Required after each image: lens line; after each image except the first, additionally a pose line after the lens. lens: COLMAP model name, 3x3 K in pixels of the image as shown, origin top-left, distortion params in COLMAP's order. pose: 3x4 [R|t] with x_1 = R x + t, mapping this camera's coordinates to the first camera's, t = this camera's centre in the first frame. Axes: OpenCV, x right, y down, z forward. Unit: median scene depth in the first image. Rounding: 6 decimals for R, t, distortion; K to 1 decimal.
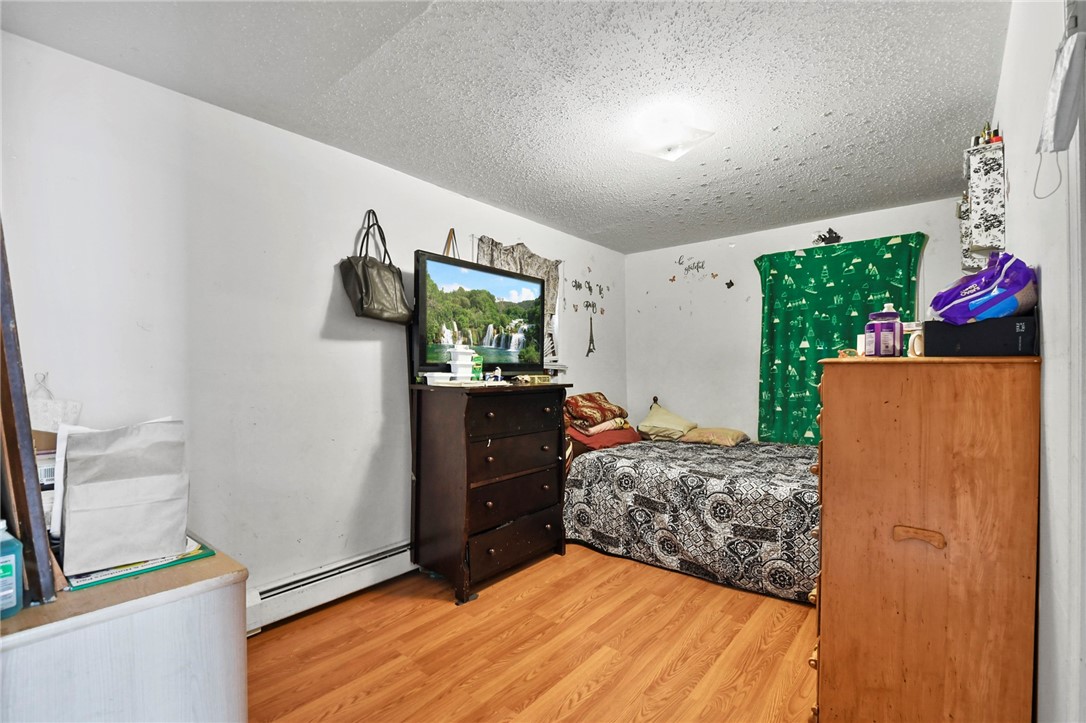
lens RADIAL K [[484.3, 0, 502.6], [0, 484.3, 368.7], [0, 0, 1]] dist [0.019741, -0.017544]
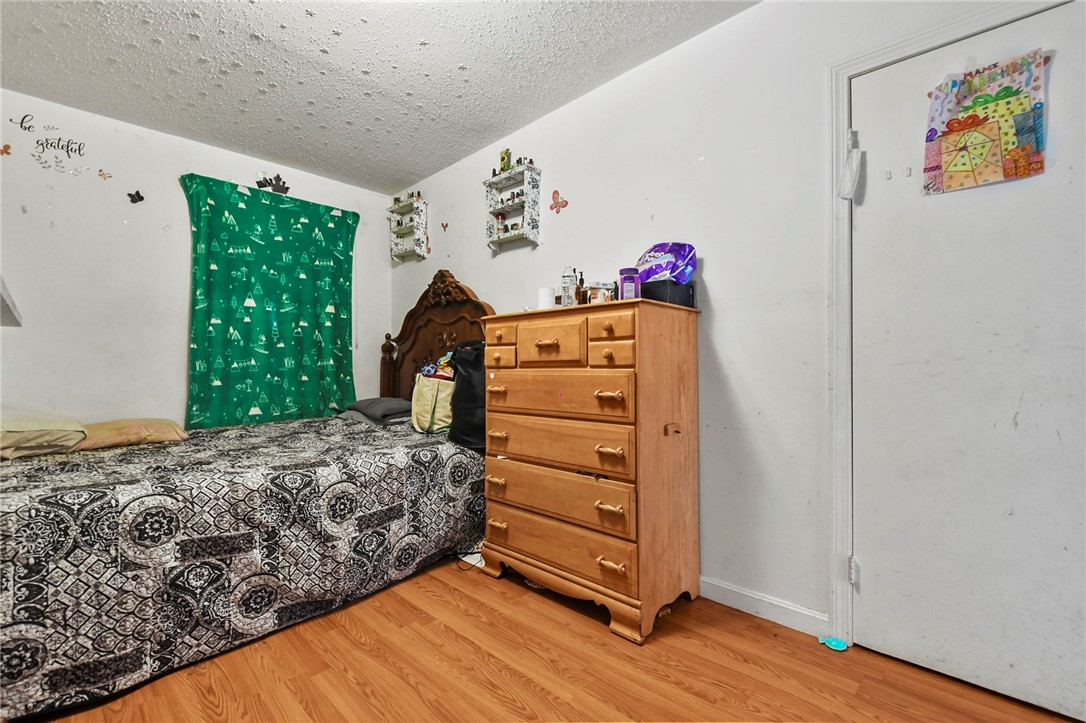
lens RADIAL K [[484.3, 0, 539.0], [0, 484.3, 366.1], [0, 0, 1]] dist [0.019741, -0.017544]
pose [[-0.007450, 0.003771, 0.999965, -0.247571], [-0.000055, 0.999993, -0.003772, 0.072621], [-0.999972, -0.000083, -0.007450, 0.615981]]
